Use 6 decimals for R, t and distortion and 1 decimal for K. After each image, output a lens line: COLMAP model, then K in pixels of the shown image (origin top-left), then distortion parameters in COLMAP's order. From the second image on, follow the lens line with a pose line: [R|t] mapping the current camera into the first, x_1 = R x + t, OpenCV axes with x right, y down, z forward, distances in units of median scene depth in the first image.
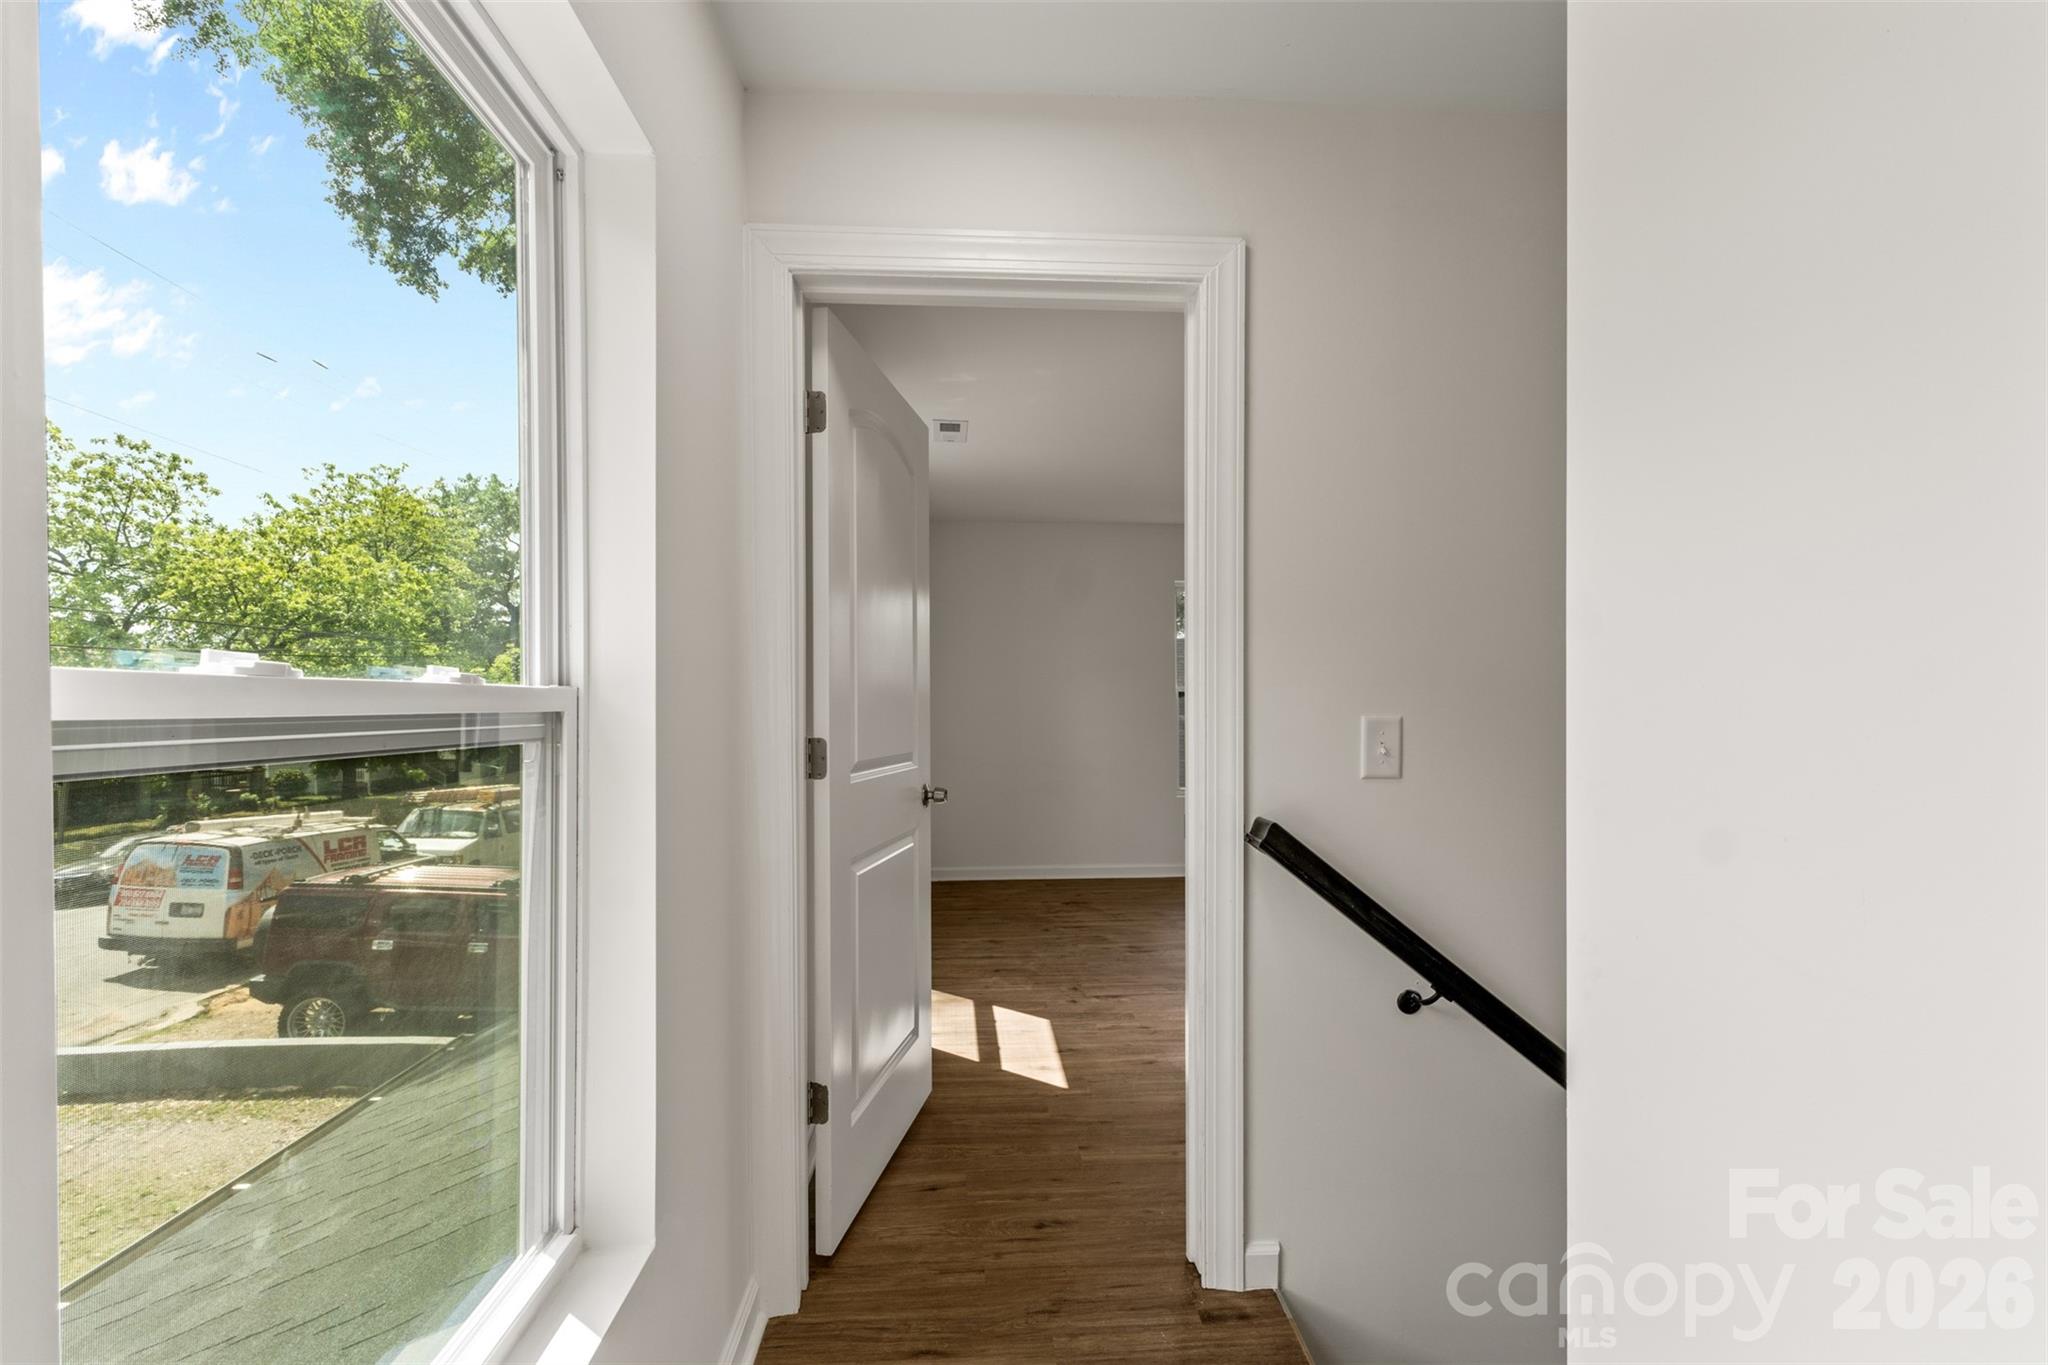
lens RADIAL K [[867.5, 0, 1020.0], [0, 867.5, 697.5], [0, 0, 1]] dist [0.010693, -0.000310]
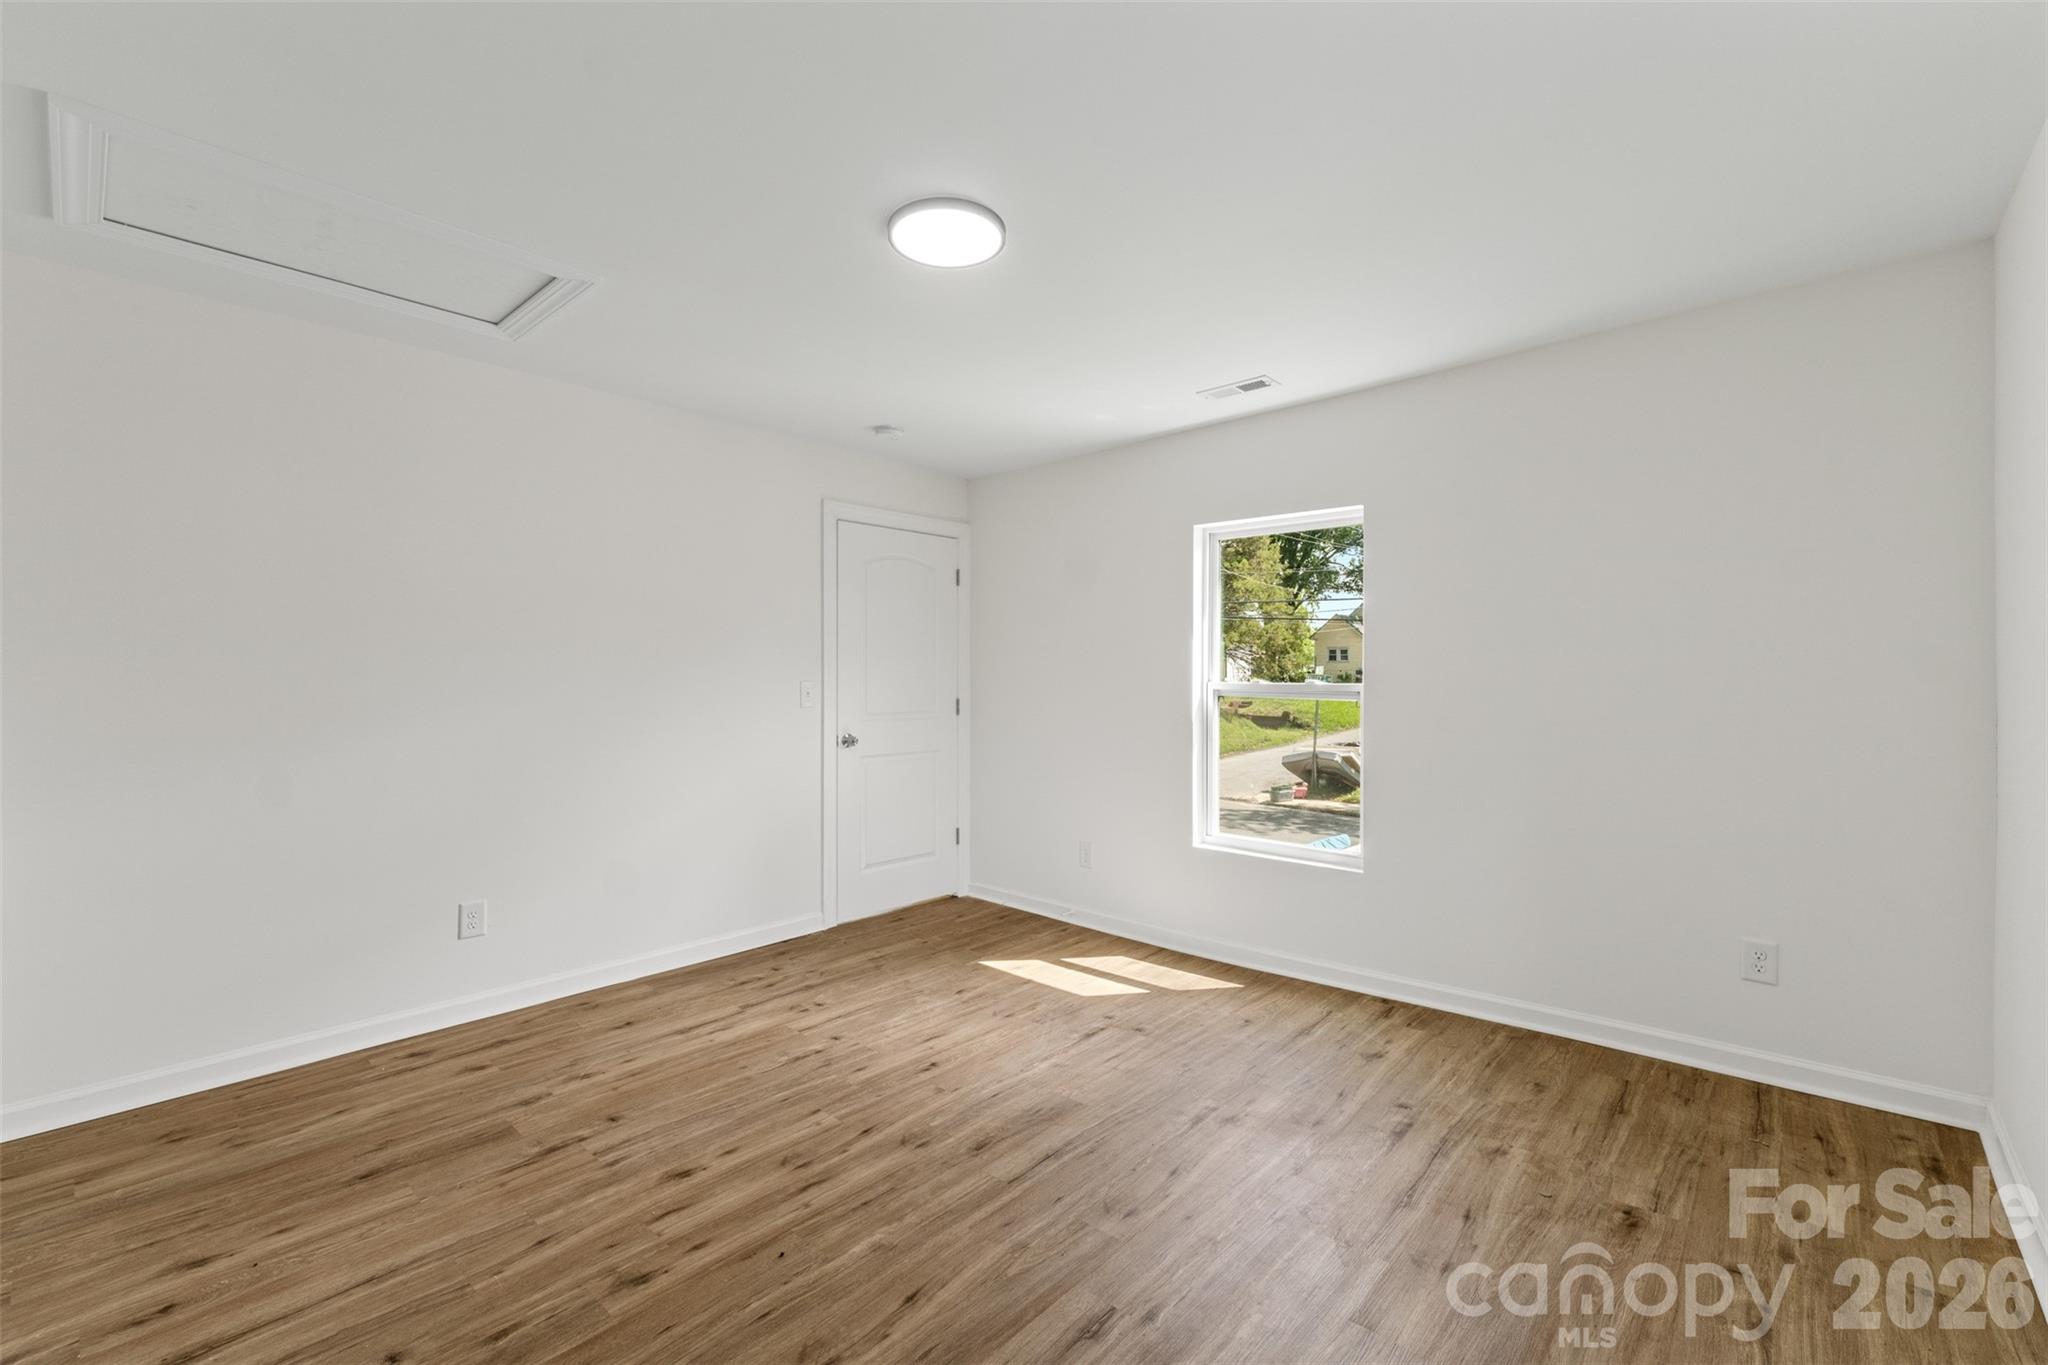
lens RADIAL K [[867.5, 0, 1026.5], [0, 867.5, 683.0], [0, 0, 1]] dist [0.010693, -0.000310]
pose [[-0.723591, 0.001865, -0.690226, 0.661401], [0.006704, 0.999968, -0.004327, 0.003965], [0.690196, -0.007758, -0.723581, 1.412241]]
